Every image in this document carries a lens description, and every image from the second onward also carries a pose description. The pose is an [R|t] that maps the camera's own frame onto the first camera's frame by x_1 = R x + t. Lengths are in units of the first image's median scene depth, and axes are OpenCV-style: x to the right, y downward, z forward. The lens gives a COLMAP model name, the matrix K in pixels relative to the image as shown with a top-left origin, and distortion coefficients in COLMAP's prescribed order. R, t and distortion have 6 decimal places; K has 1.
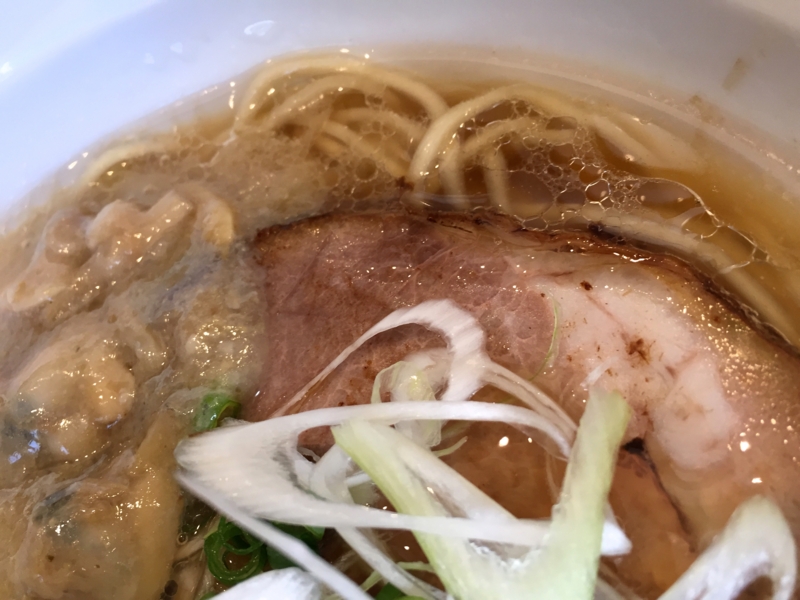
lens RADIAL K [[718.1, 0, 400.0], [0, 718.1, 300.0], [0, 0, 1]] dist [0.107413, -0.209416]
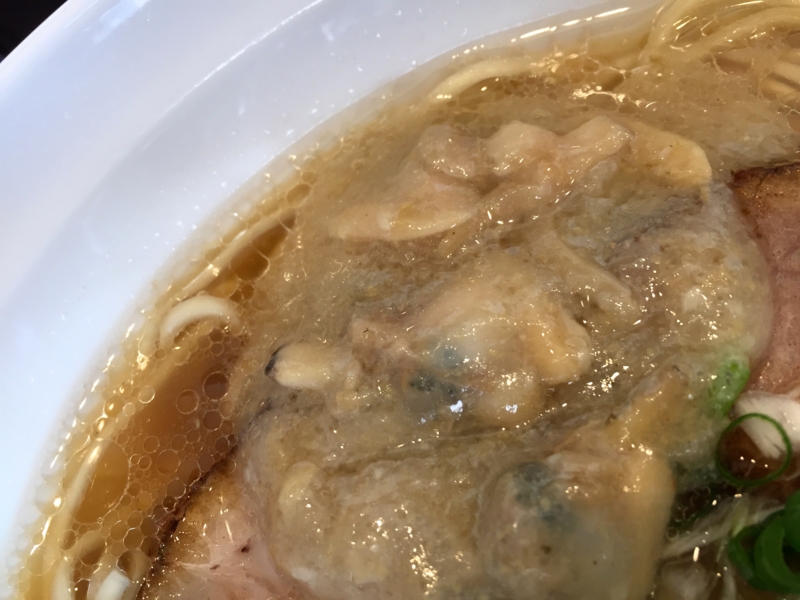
lens RADIAL K [[718.1, 0, 400.0], [0, 718.1, 300.0], [0, 0, 1]] dist [0.107413, -0.209416]
pose [[0.986364, 0.099139, 0.131368, -0.690084], [-0.098453, 0.995073, -0.011728, 0.101263], [-0.131884, -0.001366, 0.991264, 0.220656]]
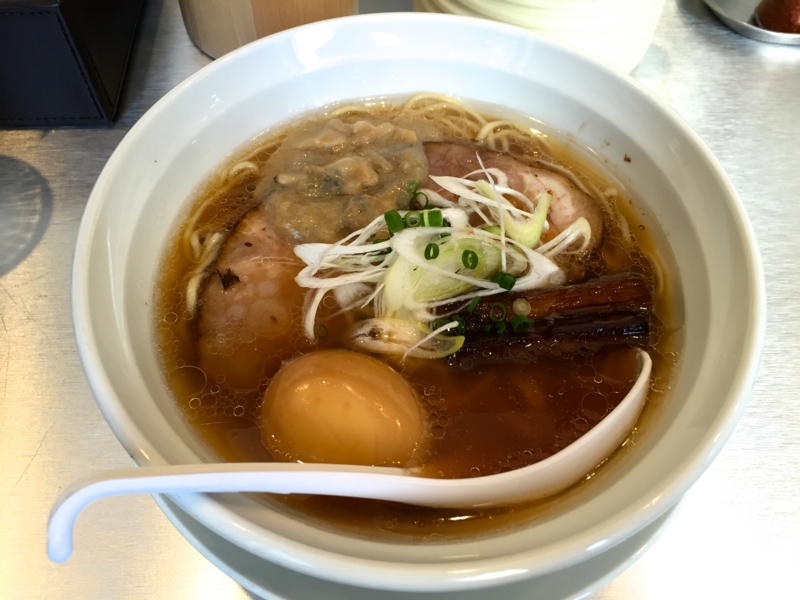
lens RADIAL K [[718.1, 0, 400.0], [0, 718.1, 300.0], [0, 0, 1]] dist [0.107413, -0.209416]
pose [[0.919598, 0.233350, 0.316050, -1.044519], [-0.153526, 0.953967, -0.257636, 1.254224], [-0.361621, 0.188399, 0.913091, -1.437458]]
